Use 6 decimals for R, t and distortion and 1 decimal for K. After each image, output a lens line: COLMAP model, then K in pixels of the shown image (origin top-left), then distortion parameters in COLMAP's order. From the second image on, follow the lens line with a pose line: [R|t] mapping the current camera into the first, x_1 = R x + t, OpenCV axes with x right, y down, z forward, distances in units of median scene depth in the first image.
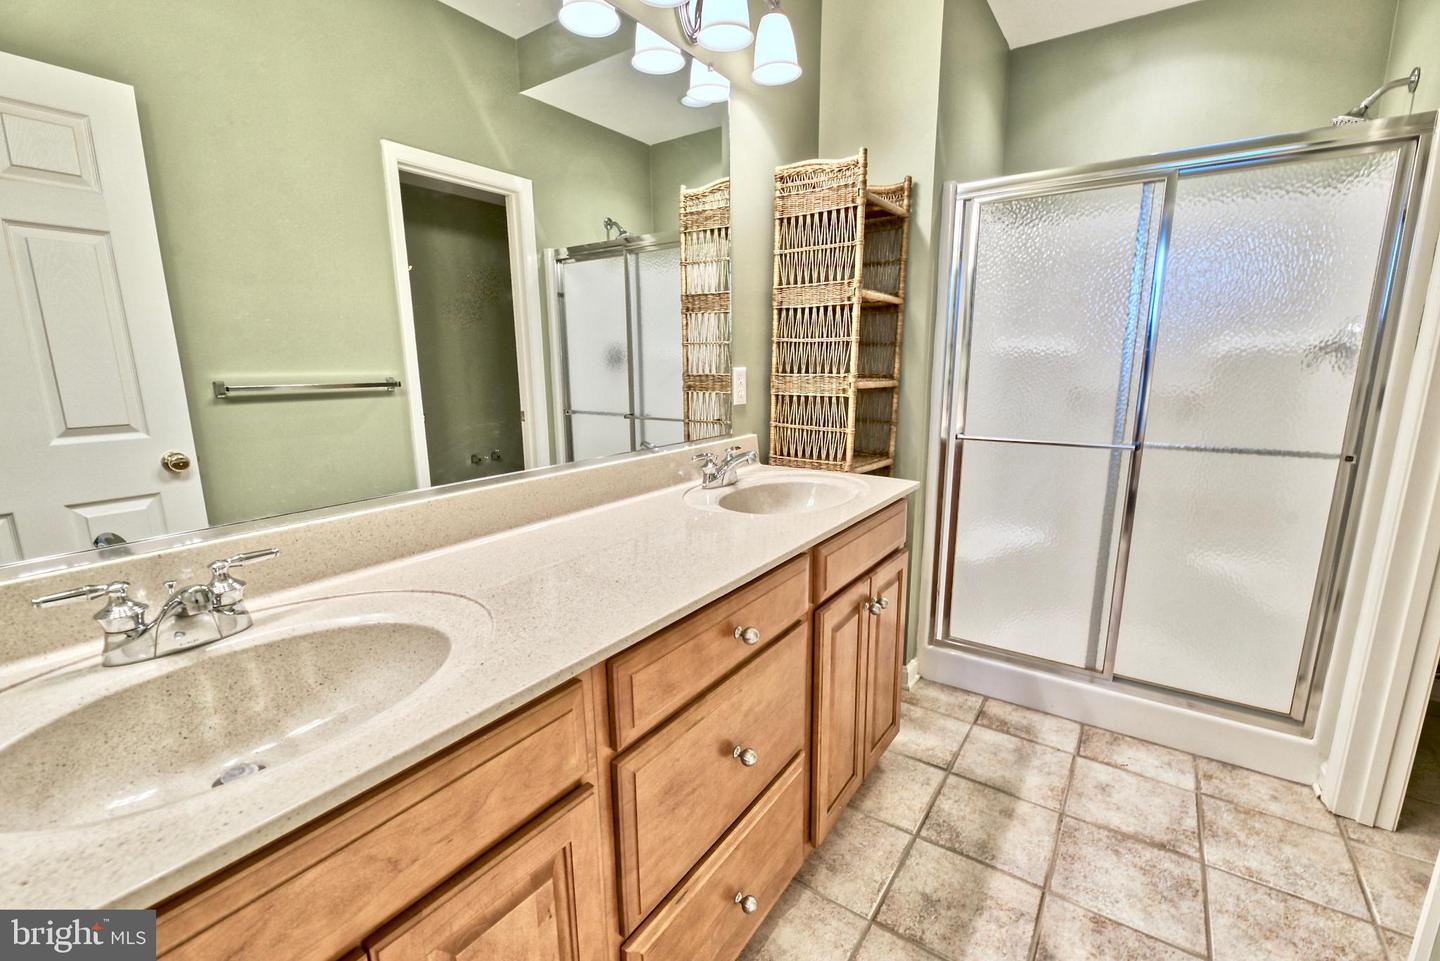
lens RADIAL K [[606.4, 0, 721.8], [0, 606.4, 482.0], [0, 0, 1]] dist [-0.003669, -0.001761]
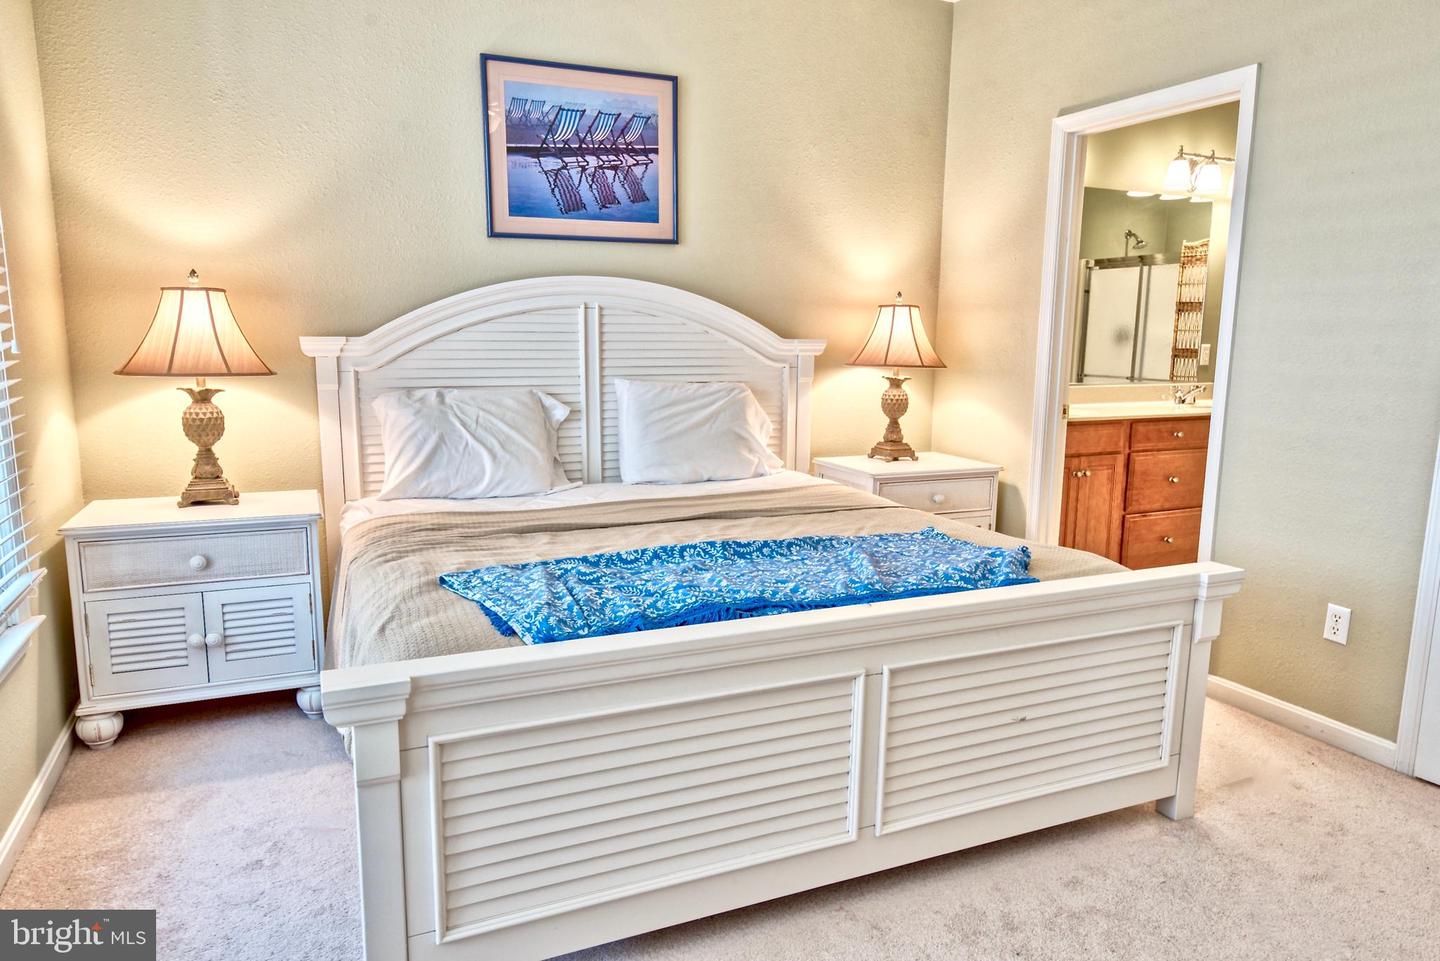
lens RADIAL K [[925.7, 0, 714.1], [0, 925.7, 479.7], [0, 0, 1]] dist [0.035708, 0.000670]
pose [[0.854175, 0.093806, -0.511455, 0.209935], [-0.114773, 0.993346, -0.009491, 0.354760], [0.507162, 0.066808, 0.859258, -1.847405]]
